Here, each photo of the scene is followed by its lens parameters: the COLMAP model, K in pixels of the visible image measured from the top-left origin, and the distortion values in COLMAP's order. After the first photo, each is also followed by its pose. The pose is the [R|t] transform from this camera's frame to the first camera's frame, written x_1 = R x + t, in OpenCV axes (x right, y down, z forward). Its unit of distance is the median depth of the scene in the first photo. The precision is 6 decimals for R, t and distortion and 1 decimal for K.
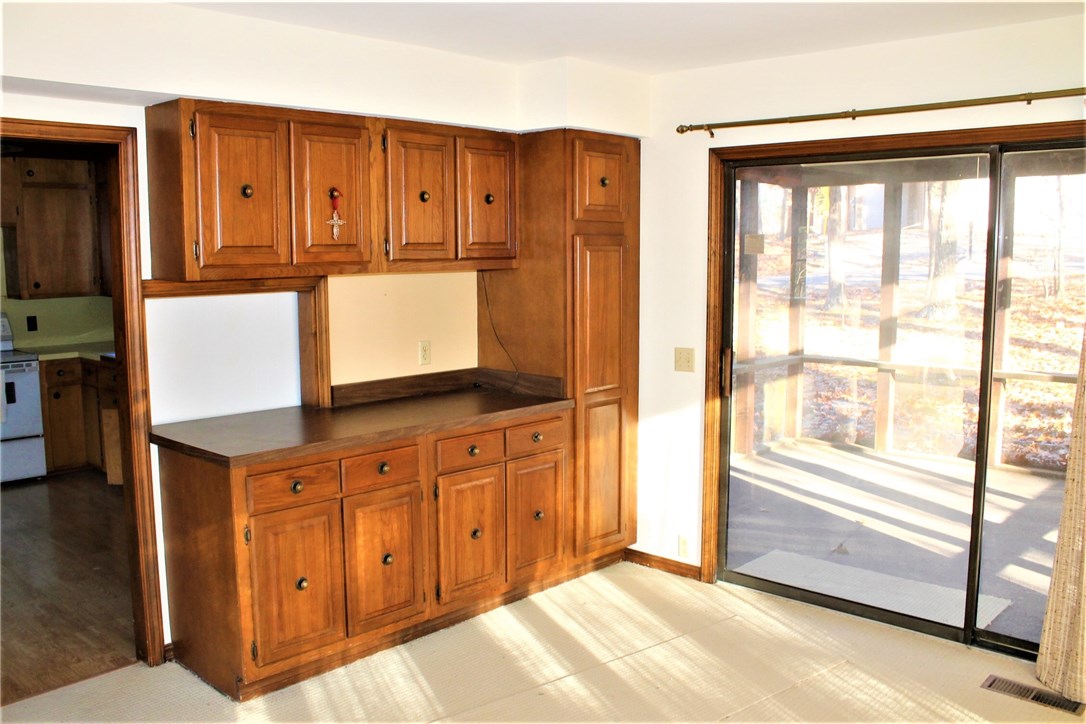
lens RADIAL K [[941.2, 0, 543.0], [0, 941.2, 365.4], [0, 0, 1]] dist [-0.066355, -0.002637]
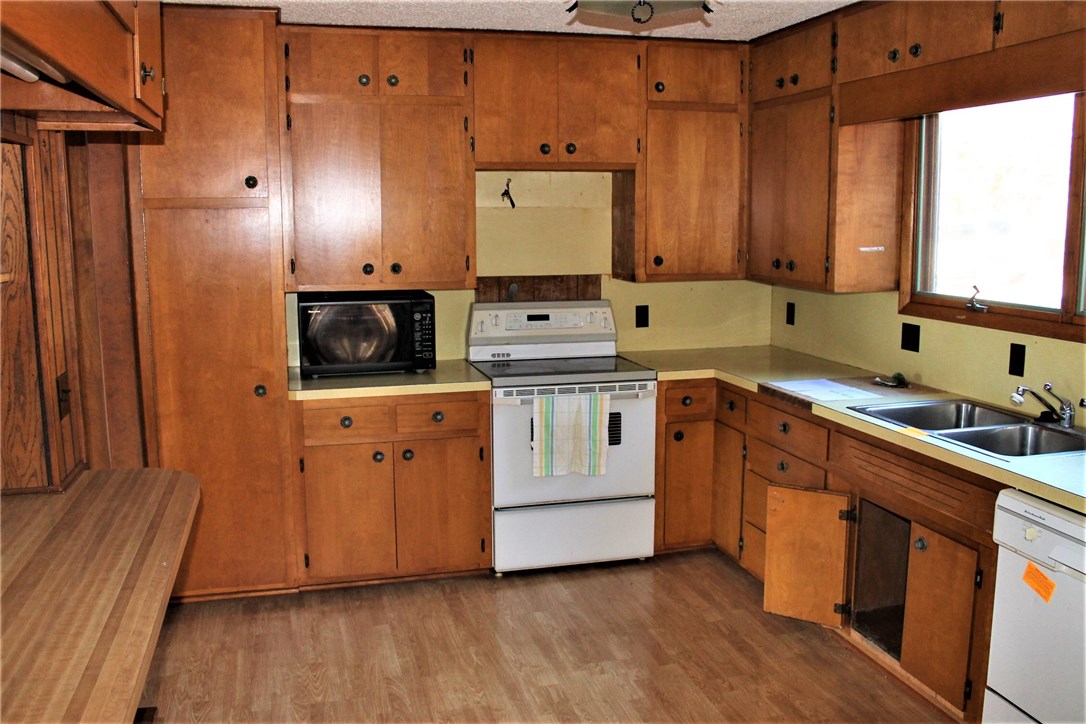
lens RADIAL K [[941.2, 0, 541.4], [0, 941.2, 359.5], [0, 0, 1]] dist [-0.066355, -0.002637]
pose [[0.855948, 0.082388, -0.510456, -0.278487], [-0.067218, 0.996577, 0.048135, -0.044292], [0.512674, -0.006889, 0.858556, 0.392597]]
